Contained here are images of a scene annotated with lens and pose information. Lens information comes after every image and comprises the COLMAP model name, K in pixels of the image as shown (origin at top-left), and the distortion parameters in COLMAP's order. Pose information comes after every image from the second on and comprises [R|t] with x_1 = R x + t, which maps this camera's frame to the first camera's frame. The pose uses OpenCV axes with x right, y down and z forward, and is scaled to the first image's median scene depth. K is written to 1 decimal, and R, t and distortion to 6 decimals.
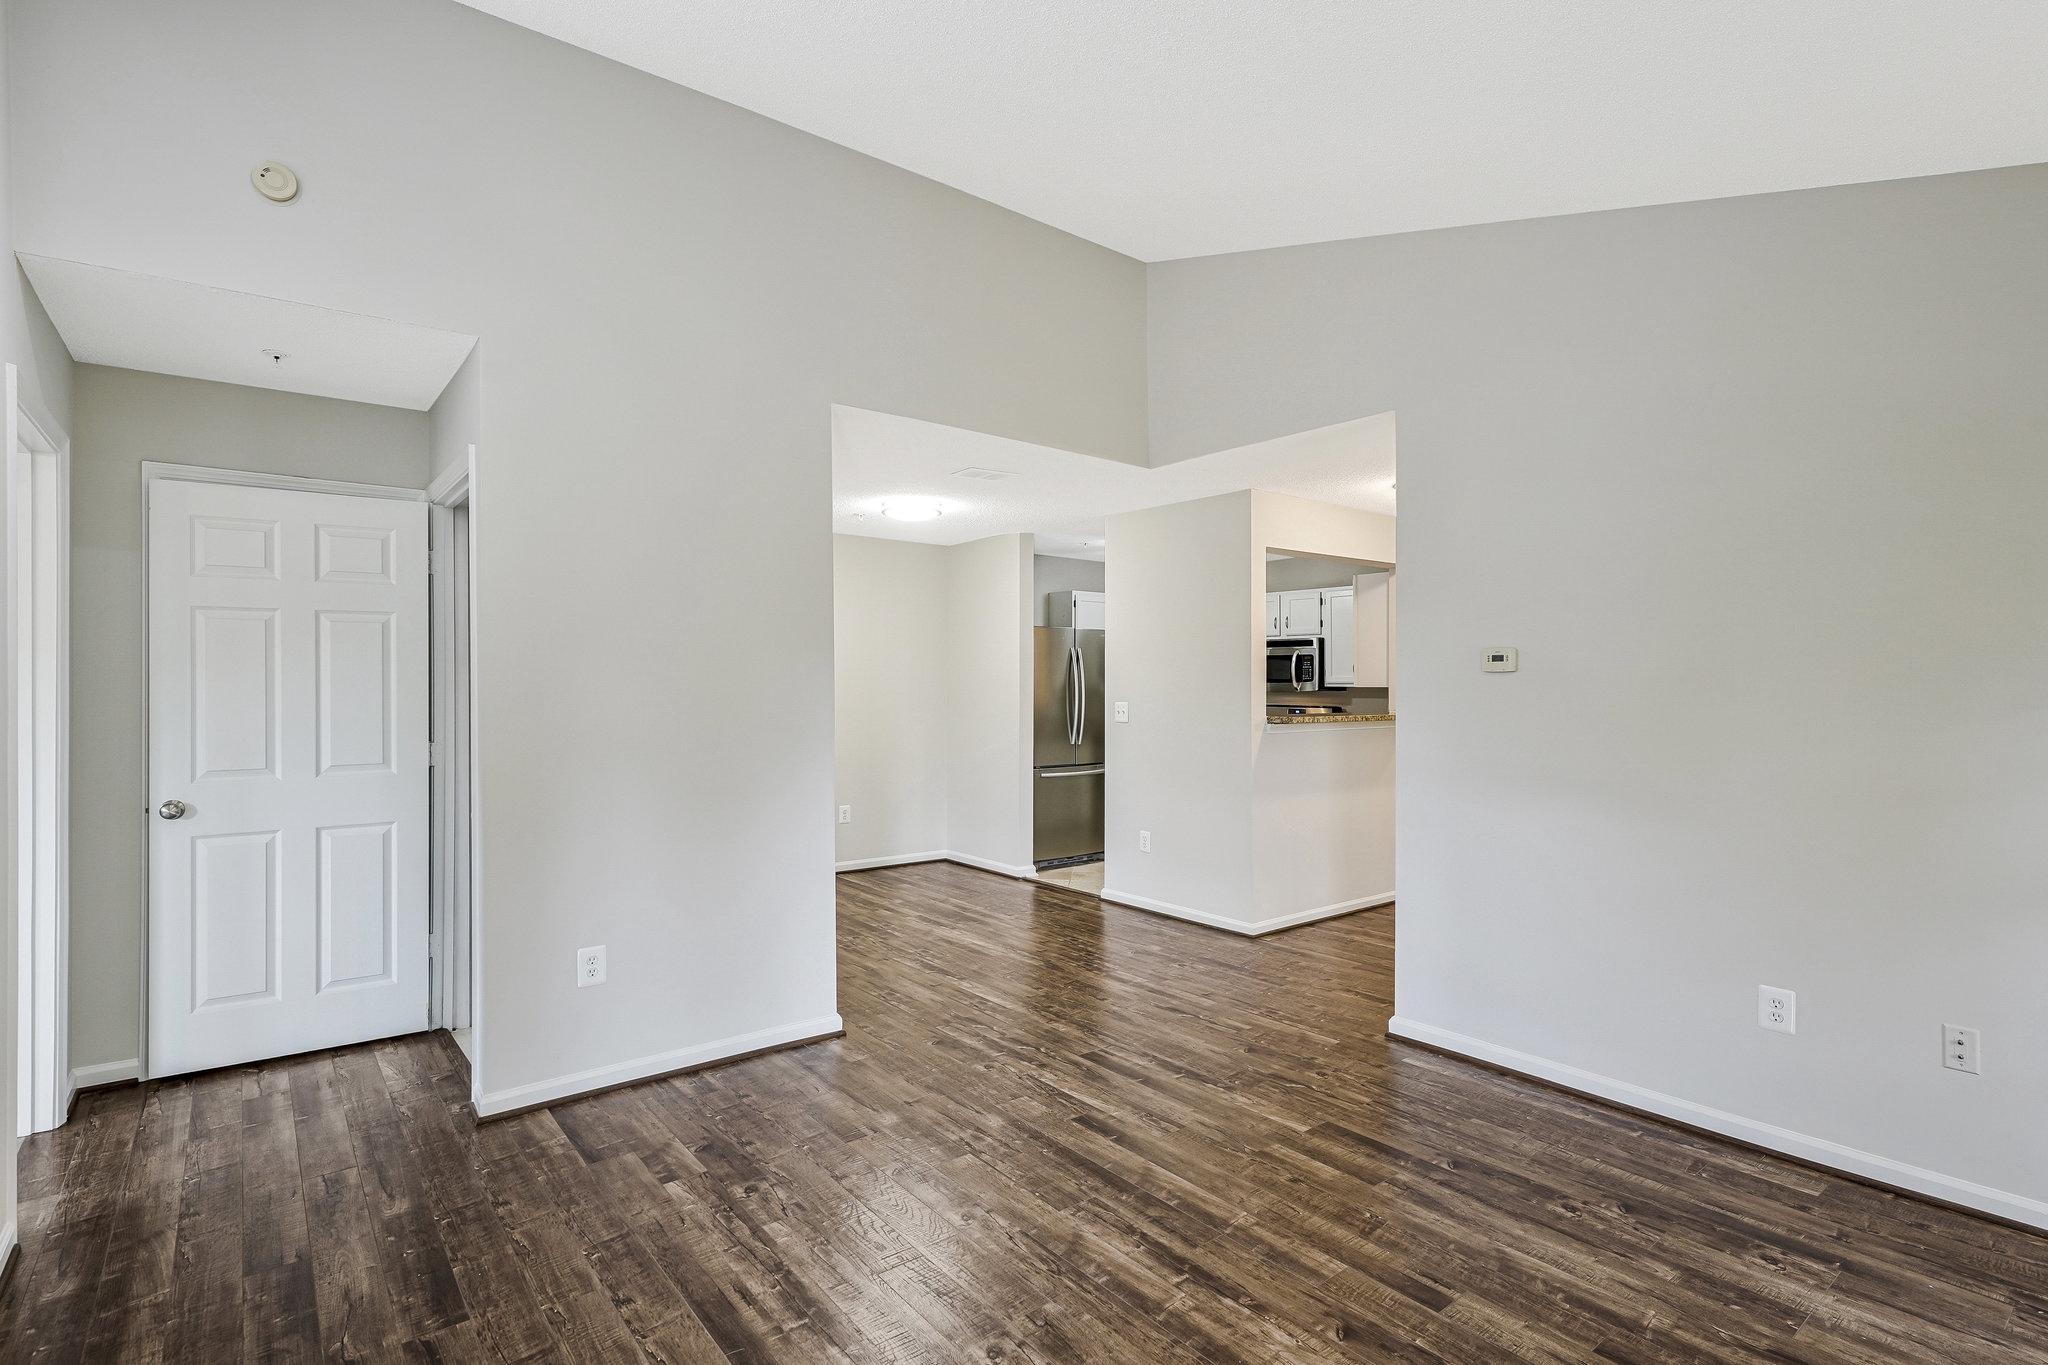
lens RADIAL K [[986.2, 0, 1020.6], [0, 986.2, 682.6], [0, 0, 1]] dist [0.003691, 0.000354]
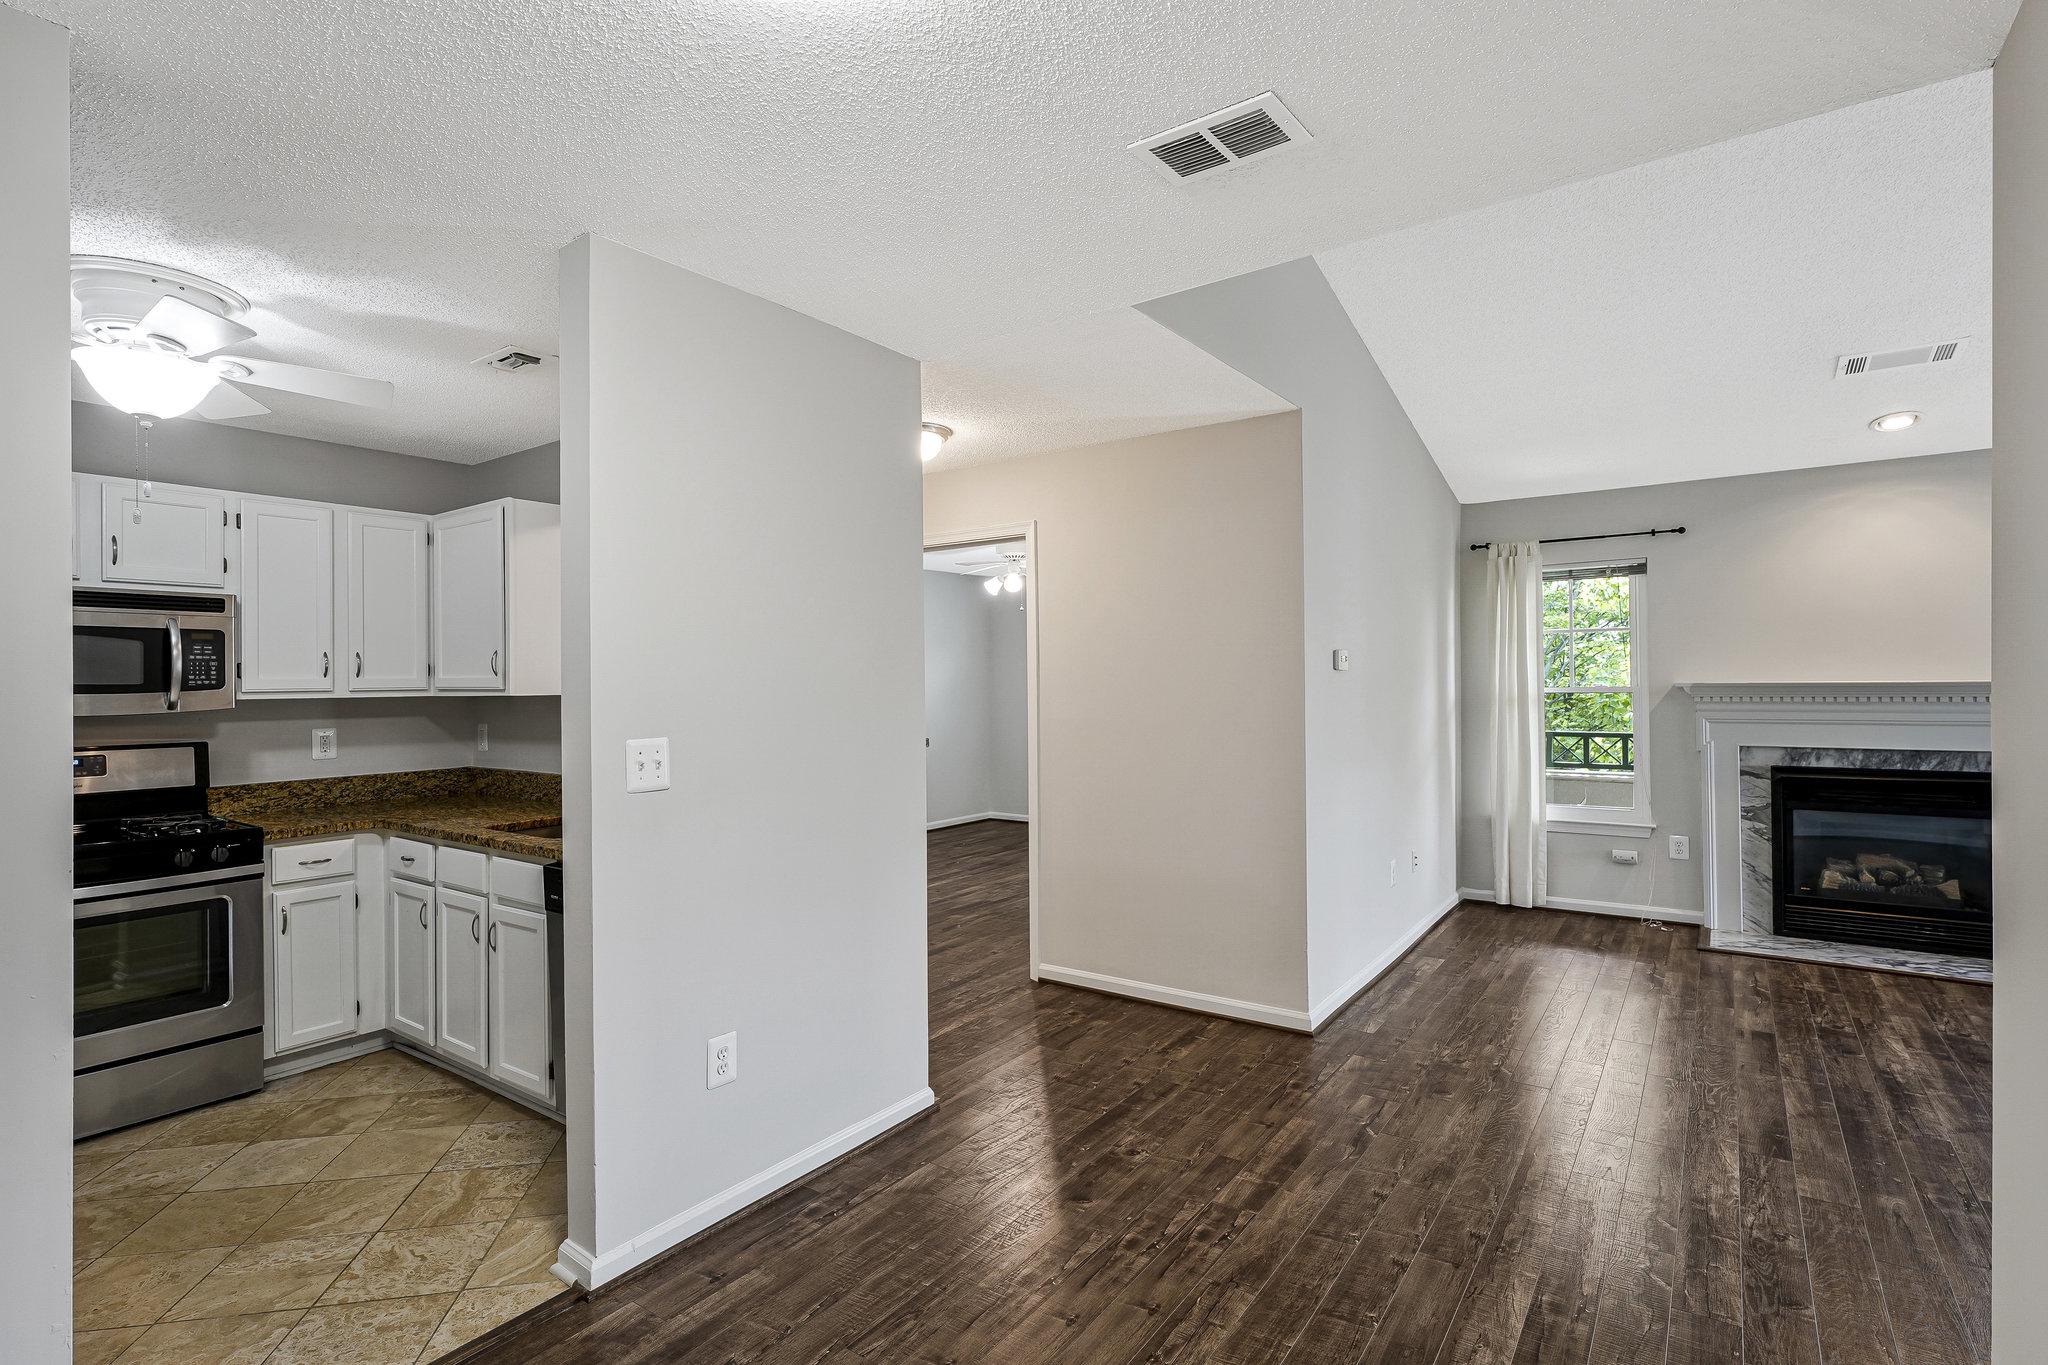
lens RADIAL K [[984.6, 0, 1023.2], [0, 984.6, 676.7], [0, 0, 1]] dist [-0.000374, -0.000174]
pose [[-0.277610, 0.008172, 0.960659, -0.648518], [0.010870, 0.999927, -0.005364, -0.001297], [-0.960632, 0.008953, -0.277679, 2.008128]]
